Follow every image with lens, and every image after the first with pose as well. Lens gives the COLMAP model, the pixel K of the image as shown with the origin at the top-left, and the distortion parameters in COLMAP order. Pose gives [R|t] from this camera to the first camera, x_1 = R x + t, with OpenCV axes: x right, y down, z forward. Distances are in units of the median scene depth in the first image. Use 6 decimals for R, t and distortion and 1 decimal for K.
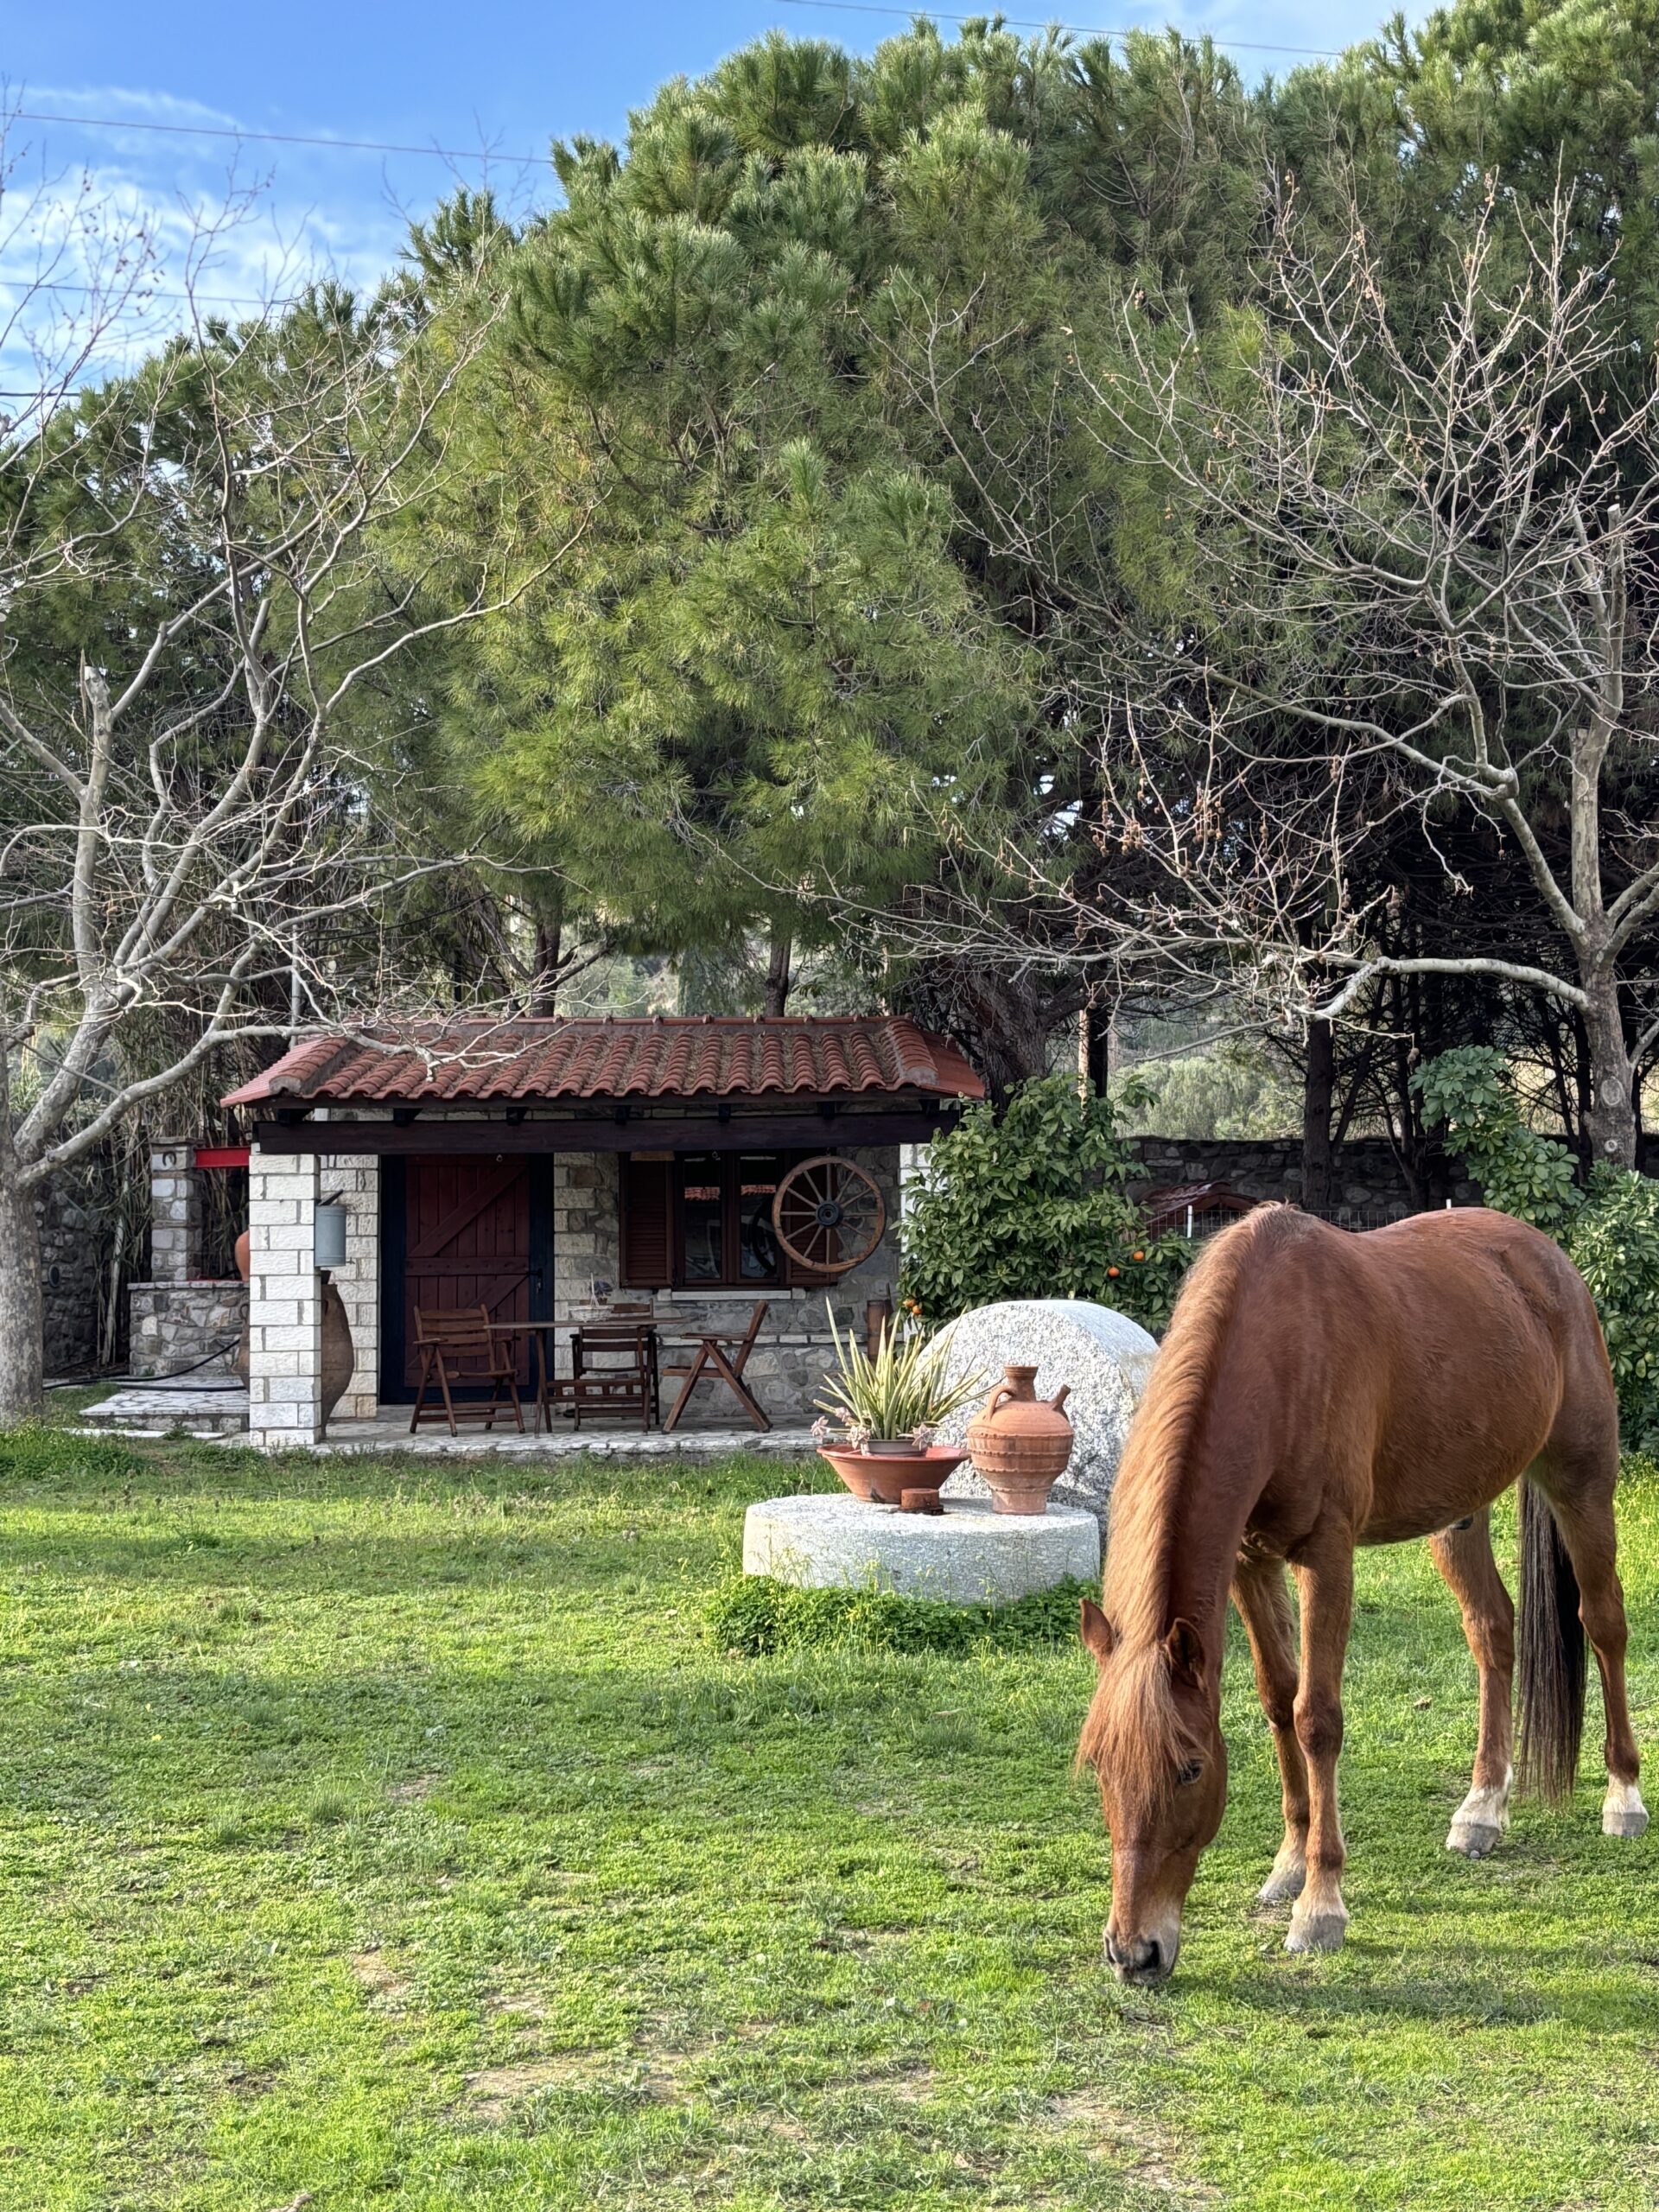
lens RADIAL K [[3116.2, 0, 829.5], [0, 3116.2, 1106.0], [0, 0, 1]] dist [0.258409, -1.024417]
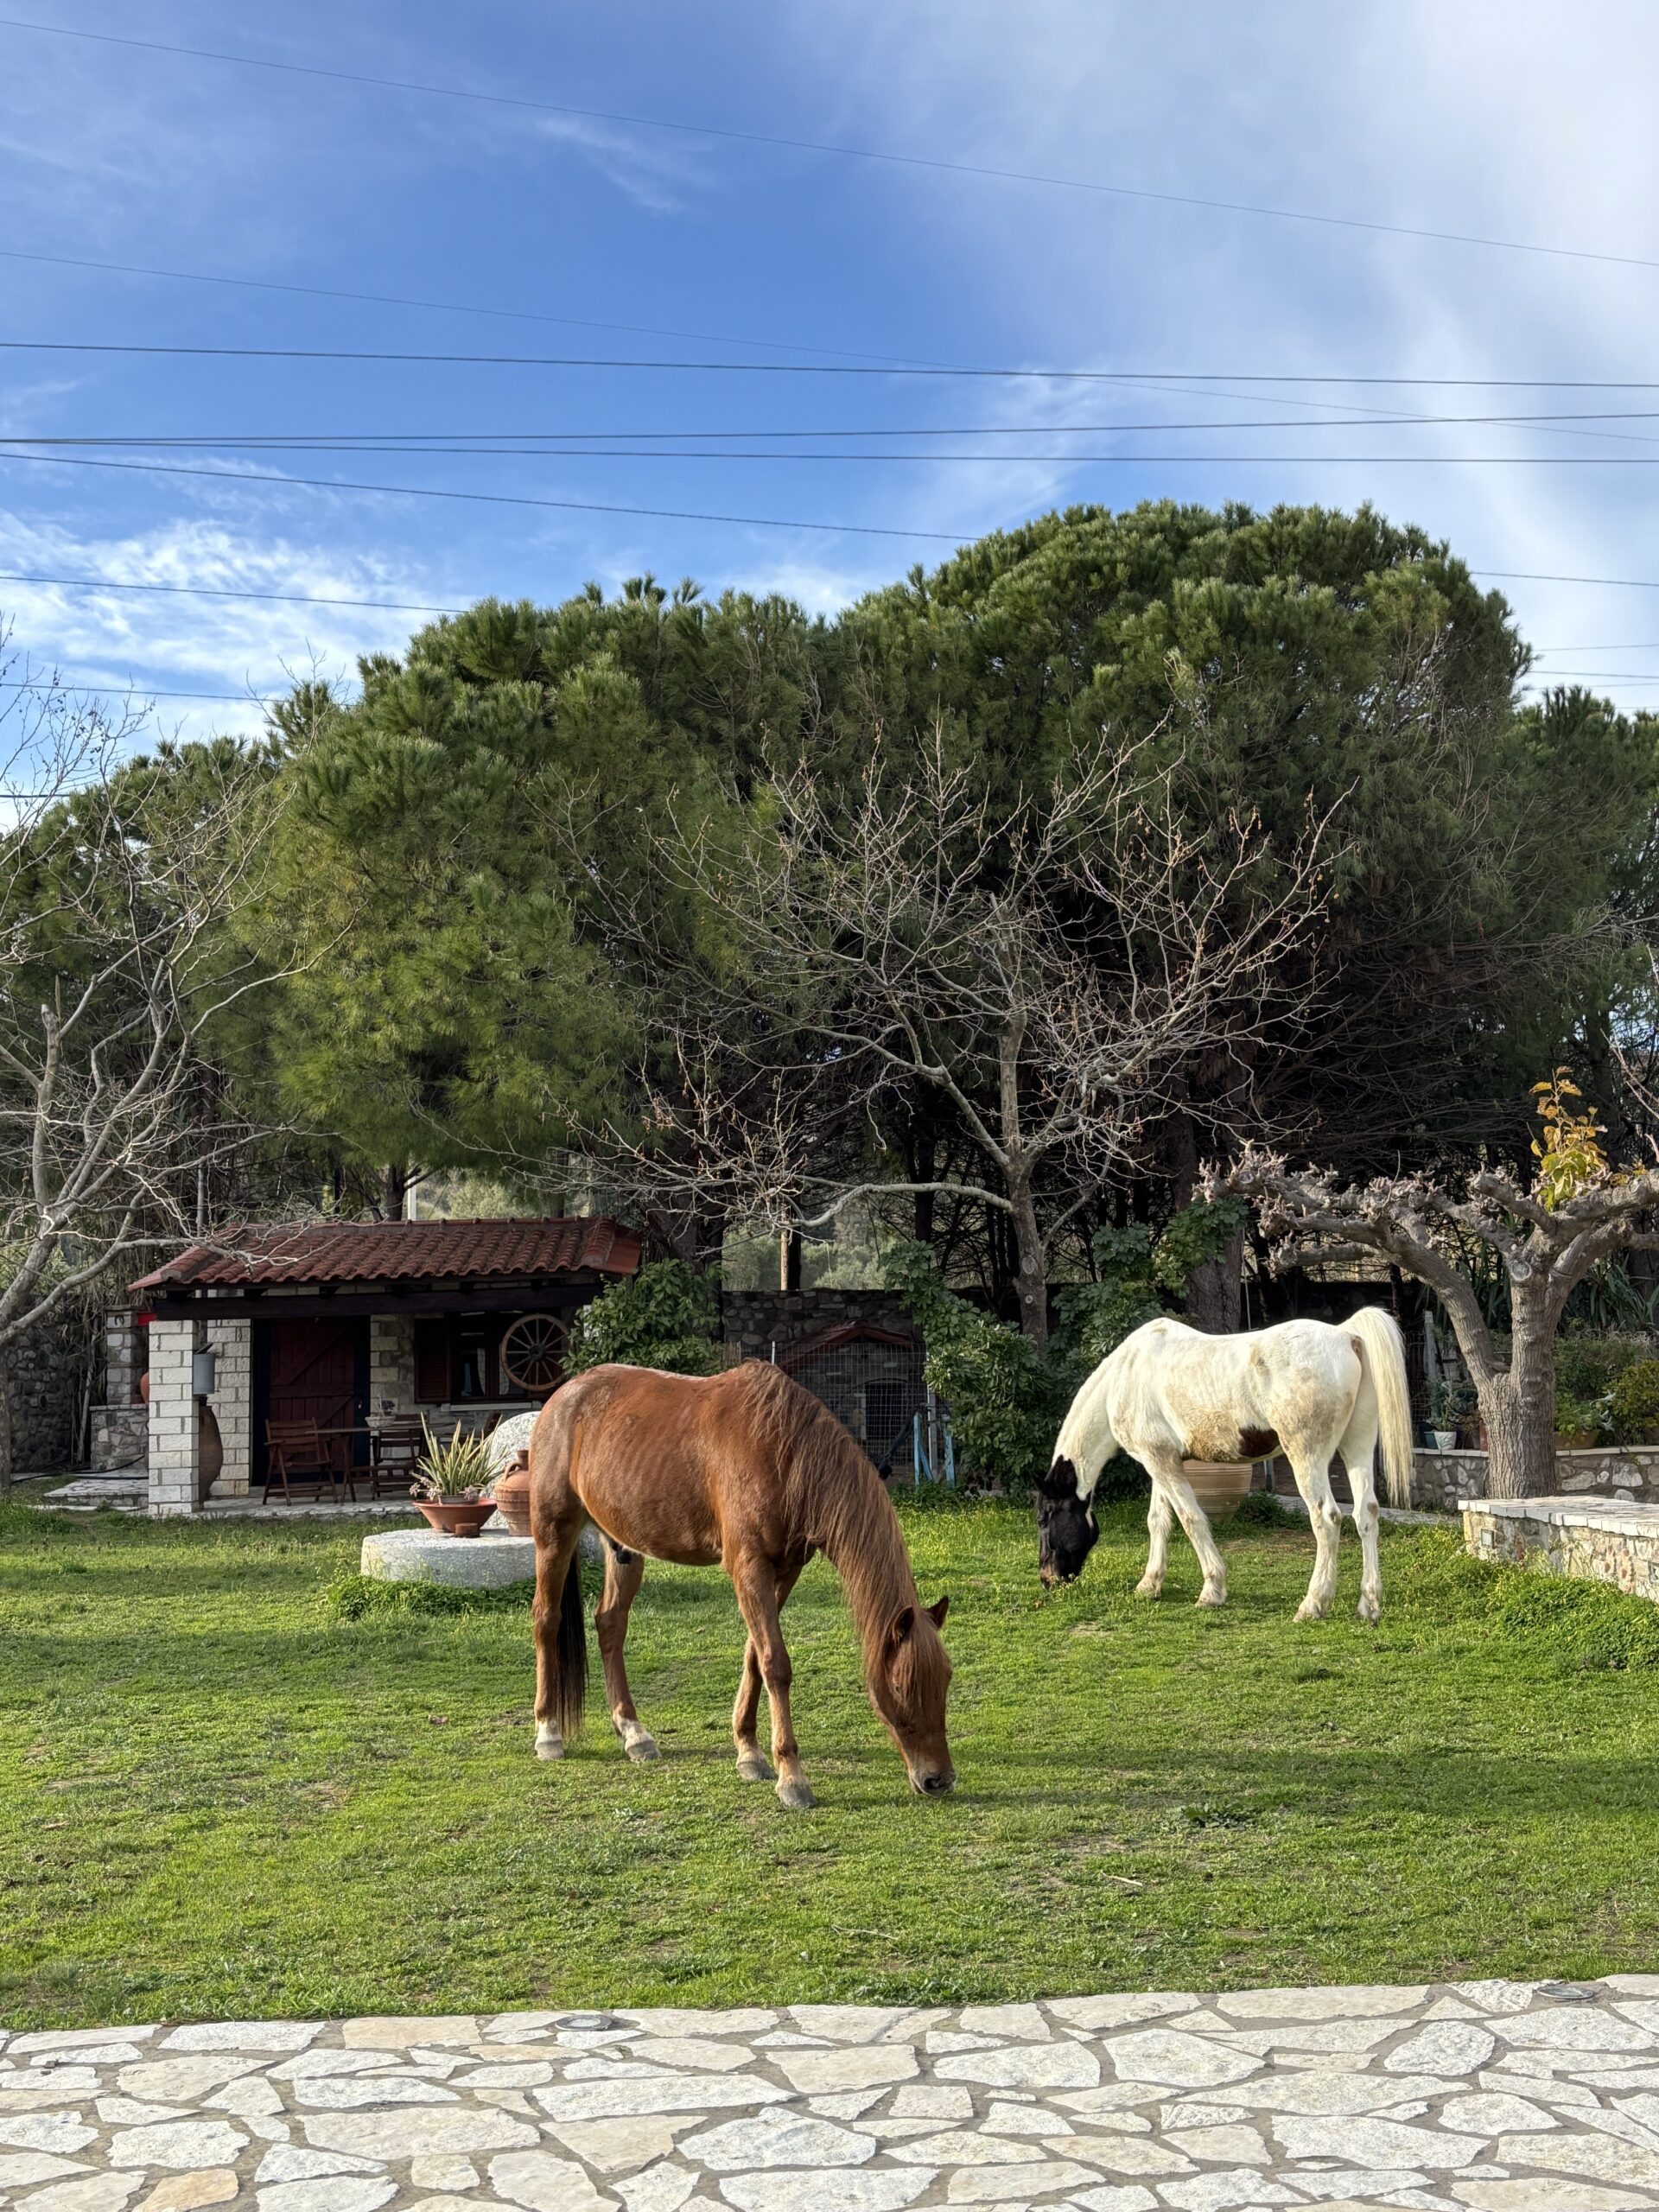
lens RADIAL K [[2400.7, 0, 829.5], [0, 2400.7, 1106.0], [0, 0, 1]] dist [0.257957, -1.022636]
pose [[0.999034, -0.012506, 0.042136, 0.098702], [0.014992, 0.998133, -0.059206, -0.014155], [-0.041317, 0.059780, 0.997356, -0.200733]]
